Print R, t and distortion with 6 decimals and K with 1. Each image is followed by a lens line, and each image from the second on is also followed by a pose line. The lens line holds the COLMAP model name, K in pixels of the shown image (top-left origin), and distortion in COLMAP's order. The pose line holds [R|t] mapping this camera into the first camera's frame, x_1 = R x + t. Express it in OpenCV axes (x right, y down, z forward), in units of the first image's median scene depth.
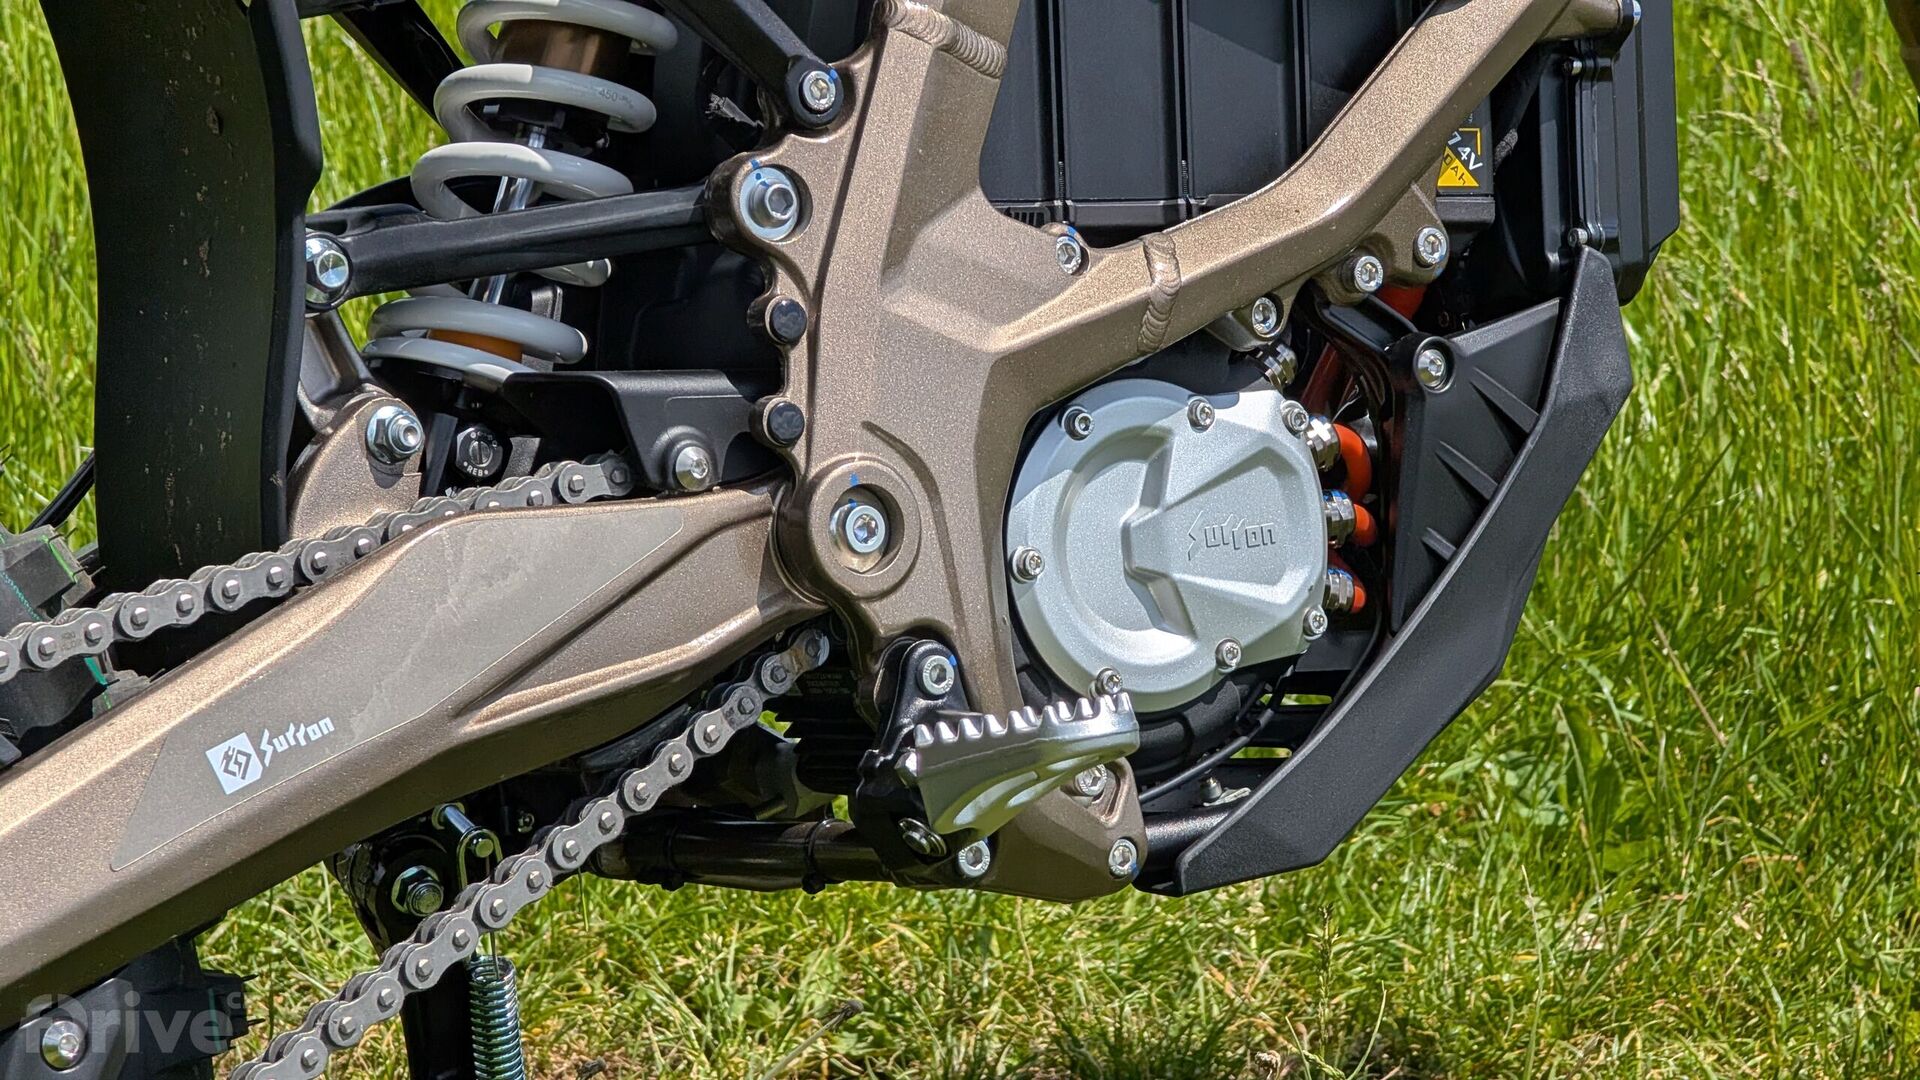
lens RADIAL K [[6782.5, 0, 954.3], [0, 6782.5, 384.6], [0, 0, 1]] dist [0.427827, -0.260986]
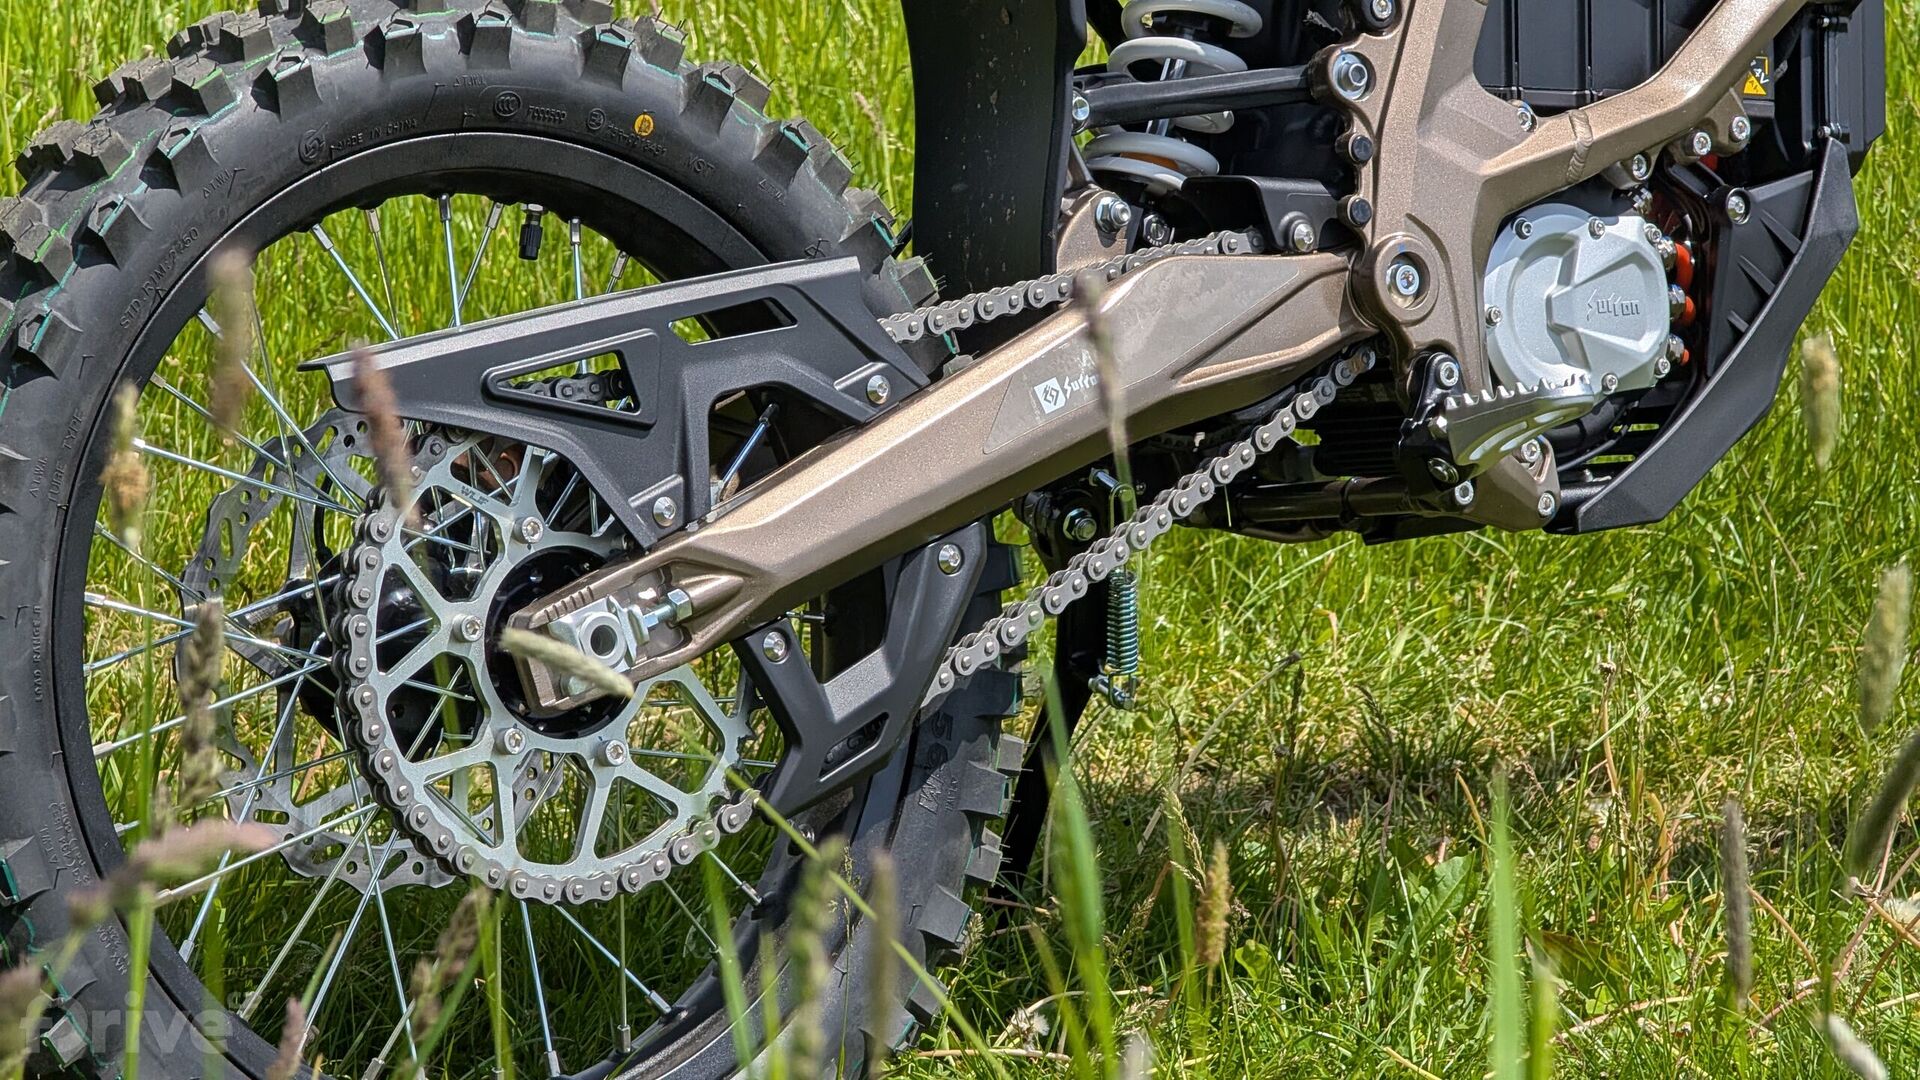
lens RADIAL K [[6782.5, 0, 954.3], [0, 6782.5, 384.6], [0, 0, 1]] dist [0.427827, -0.260986]
pose [[0.998762, 0.026746, 0.041935, -0.178926], [-0.025250, 0.999040, -0.035799, 0.101743], [-0.042852, 0.034695, 0.998479, -0.568460]]
